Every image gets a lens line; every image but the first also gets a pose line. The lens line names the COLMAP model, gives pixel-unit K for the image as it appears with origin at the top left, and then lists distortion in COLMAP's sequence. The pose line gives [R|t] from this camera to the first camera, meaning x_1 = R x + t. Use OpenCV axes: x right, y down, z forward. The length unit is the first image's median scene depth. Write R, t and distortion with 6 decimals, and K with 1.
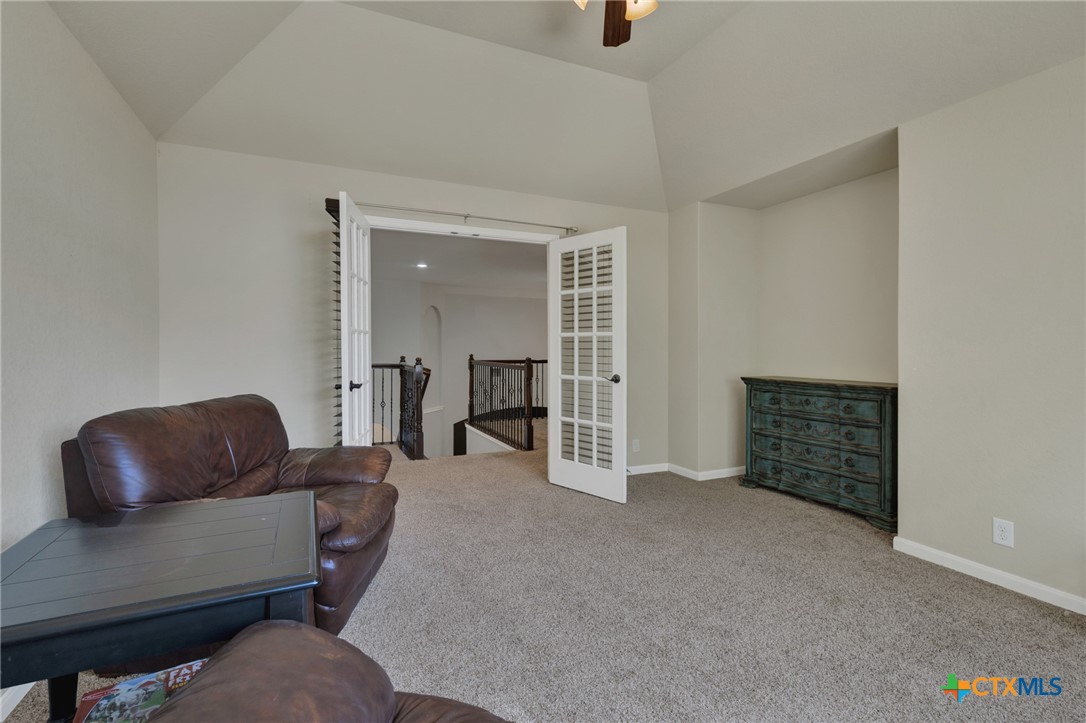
lens RADIAL K [[464.9, 0, 537.6], [0, 464.9, 355.7], [0, 0, 1]] dist [0.000145, 0.000070]
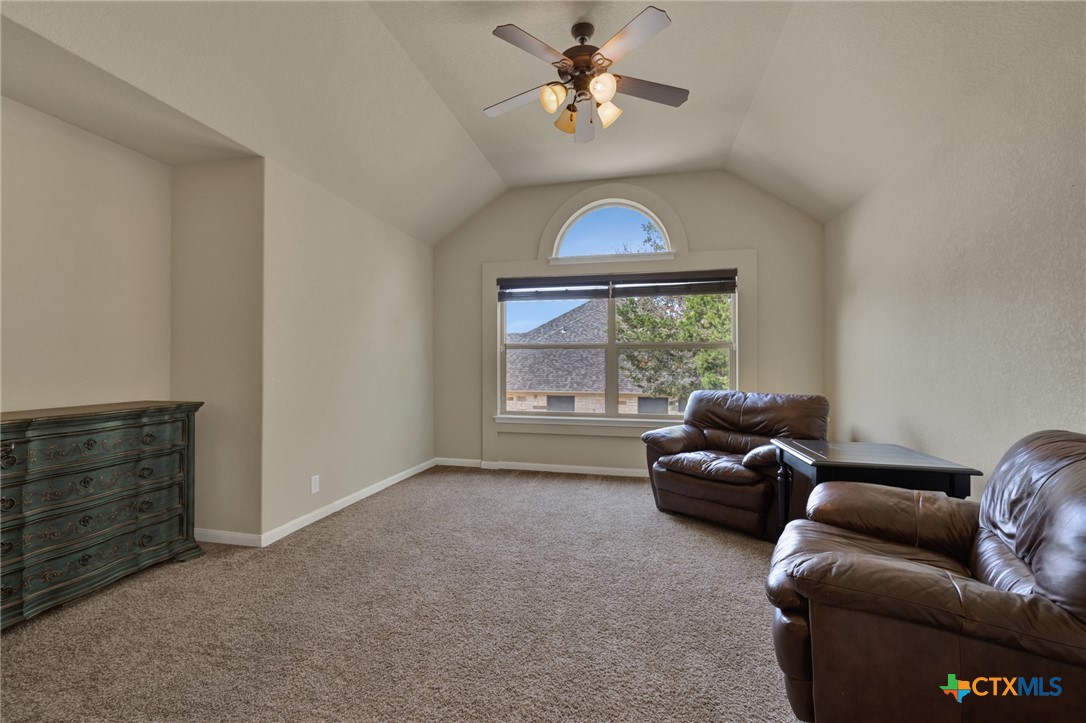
lens RADIAL K [[464.9, 0, 535.9], [0, 464.9, 359.4], [0, 0, 1]] dist [0.000145, 0.000070]
pose [[-0.781232, -0.004163, 0.624227, -0.302004], [0.007545, 0.999842, 0.016111, -0.022393], [-0.624195, 0.017296, -0.781077, 1.118251]]
